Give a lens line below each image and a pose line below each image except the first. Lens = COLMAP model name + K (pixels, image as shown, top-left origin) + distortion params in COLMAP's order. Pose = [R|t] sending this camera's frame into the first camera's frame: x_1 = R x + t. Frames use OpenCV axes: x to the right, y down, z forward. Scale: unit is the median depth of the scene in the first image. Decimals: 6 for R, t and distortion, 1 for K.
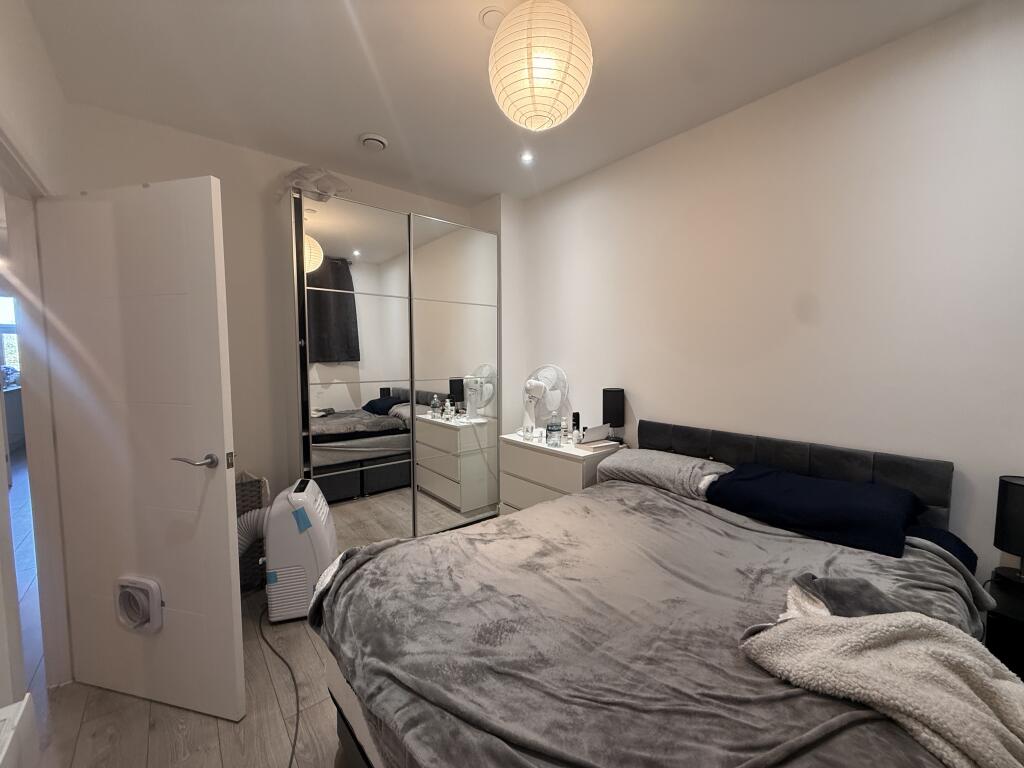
lens RADIAL K [[411.7, 0, 512.0], [0, 411.7, 384.0], [0, 0, 1]] dist [0.012778, -0.000060]
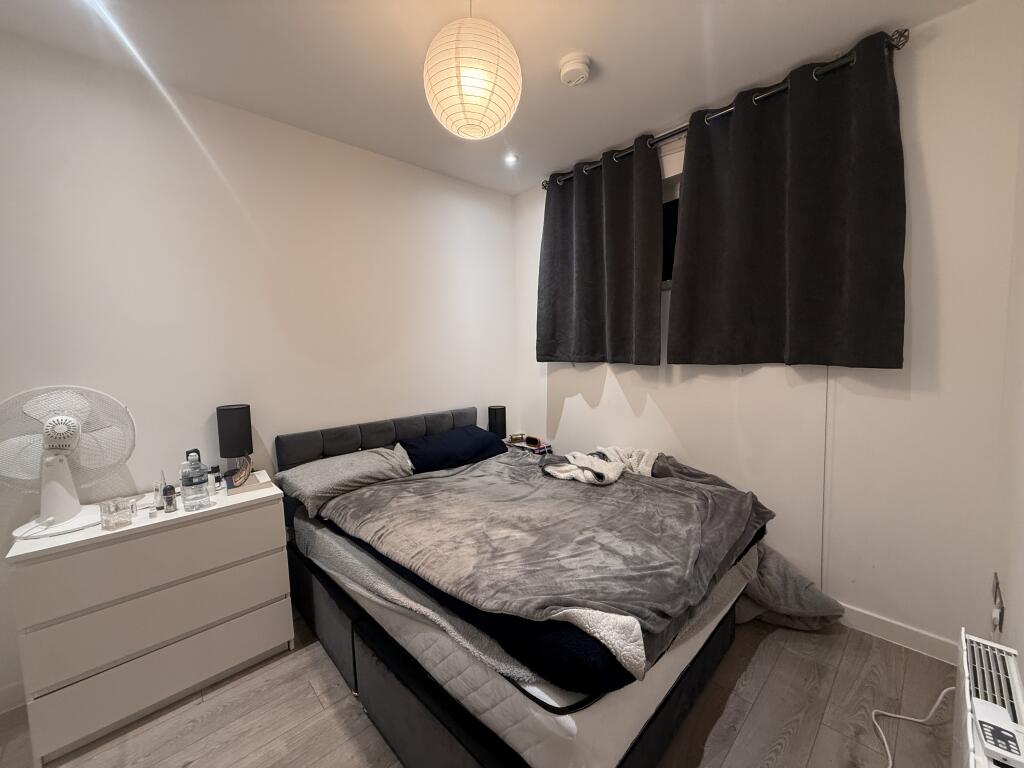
lens RADIAL K [[411.7, 0, 512.0], [0, 411.7, 384.0], [0, 0, 1]] dist [0.012778, -0.000060]
pose [[-0.086950, -0.084119, 0.992655, -0.788951], [0.082947, 0.992357, 0.091360, -0.081417], [-0.992754, 0.090281, -0.079308, 0.772464]]
